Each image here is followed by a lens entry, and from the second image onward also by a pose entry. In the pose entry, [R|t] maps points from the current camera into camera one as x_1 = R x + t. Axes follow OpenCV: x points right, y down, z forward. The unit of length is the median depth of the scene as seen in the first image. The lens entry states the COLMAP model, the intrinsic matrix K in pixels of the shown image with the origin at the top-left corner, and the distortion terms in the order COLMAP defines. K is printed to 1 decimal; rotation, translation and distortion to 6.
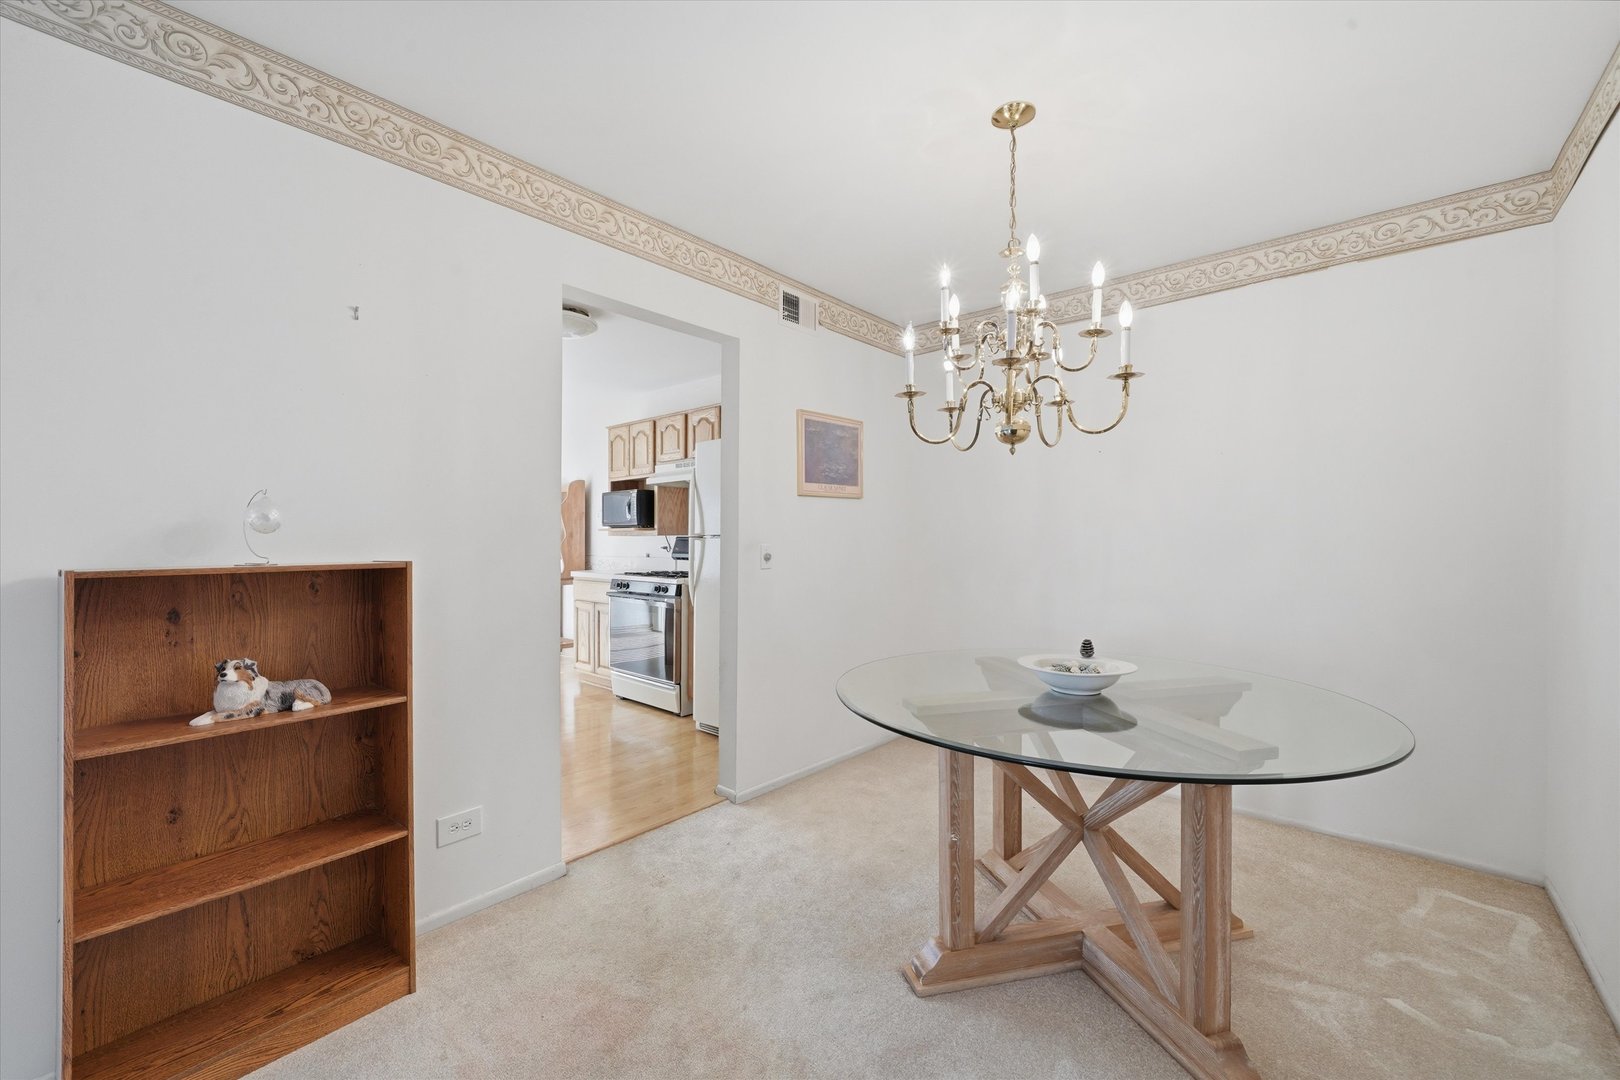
lens RADIAL K [[631.9, 0, 780.7], [0, 631.9, 540.5], [0, 0, 1]] dist [0.001008, 0.000469]
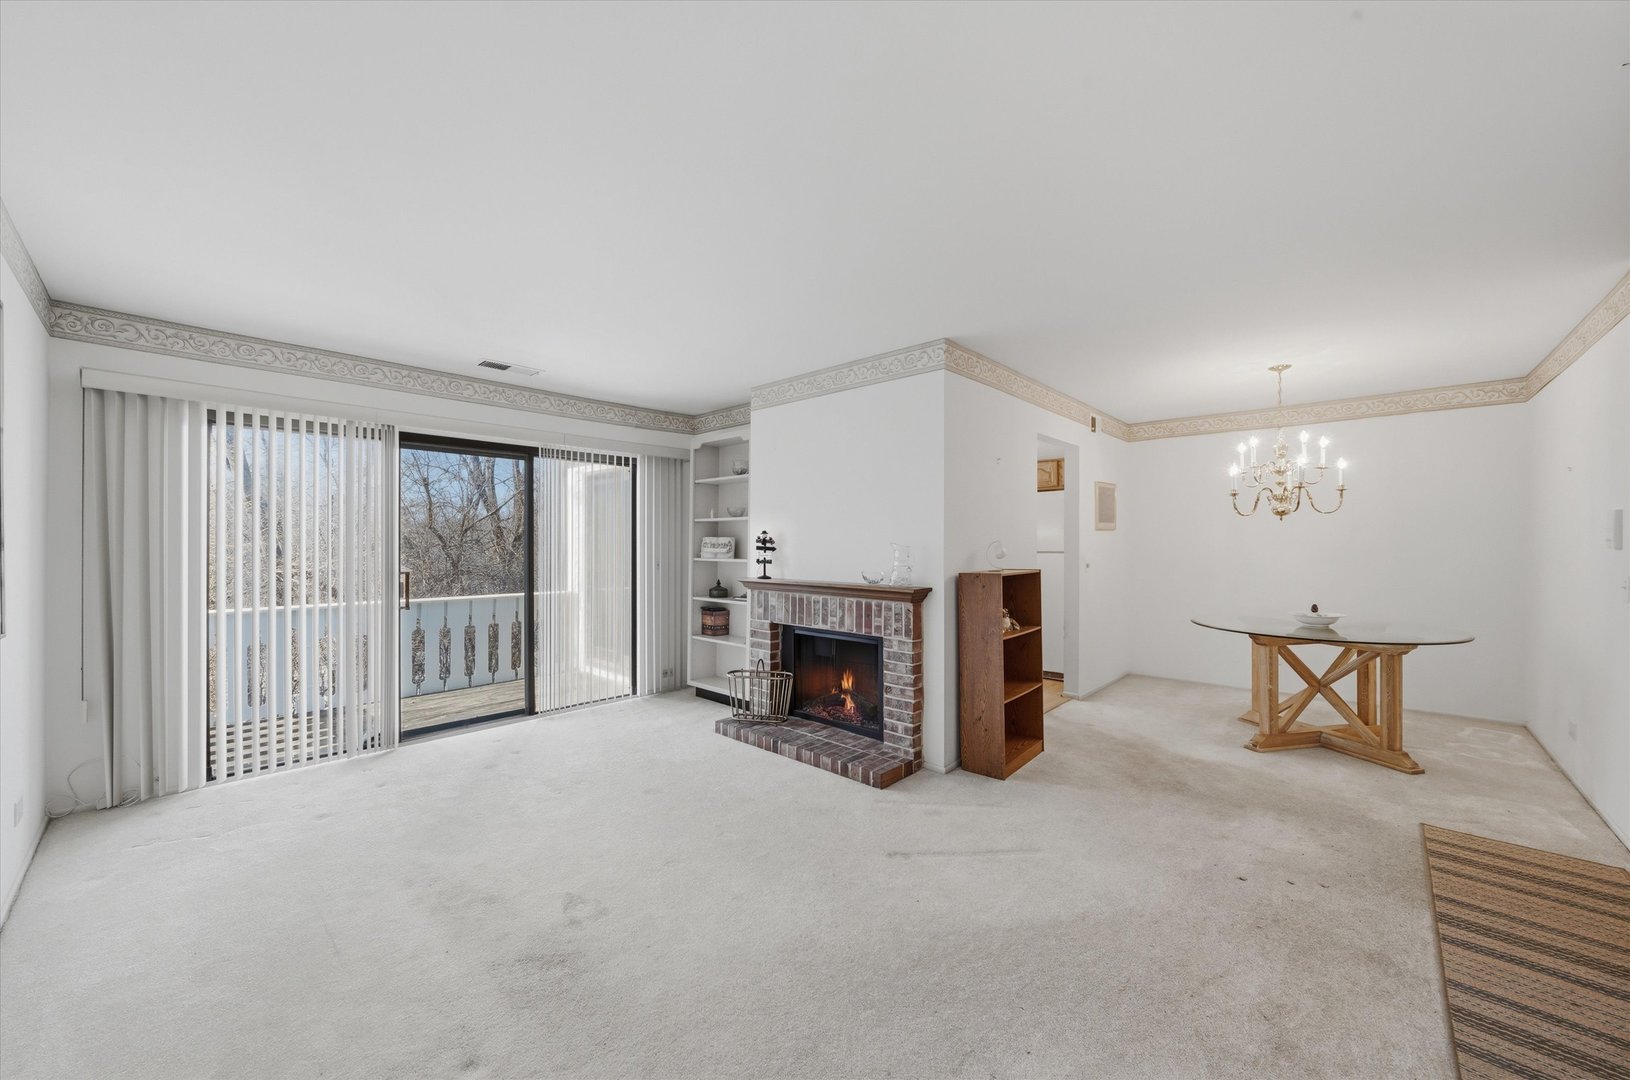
lens RADIAL K [[596.5, 0, 796.9], [0, 596.5, 541.0], [0, 0, 1]] dist [-0.001089, -0.000146]
pose [[0.999919, -0.002340, -0.012478, -1.298870], [0.002268, 0.999980, -0.005840, -0.056018], [0.012491, 0.005811, 0.999905, -1.105396]]
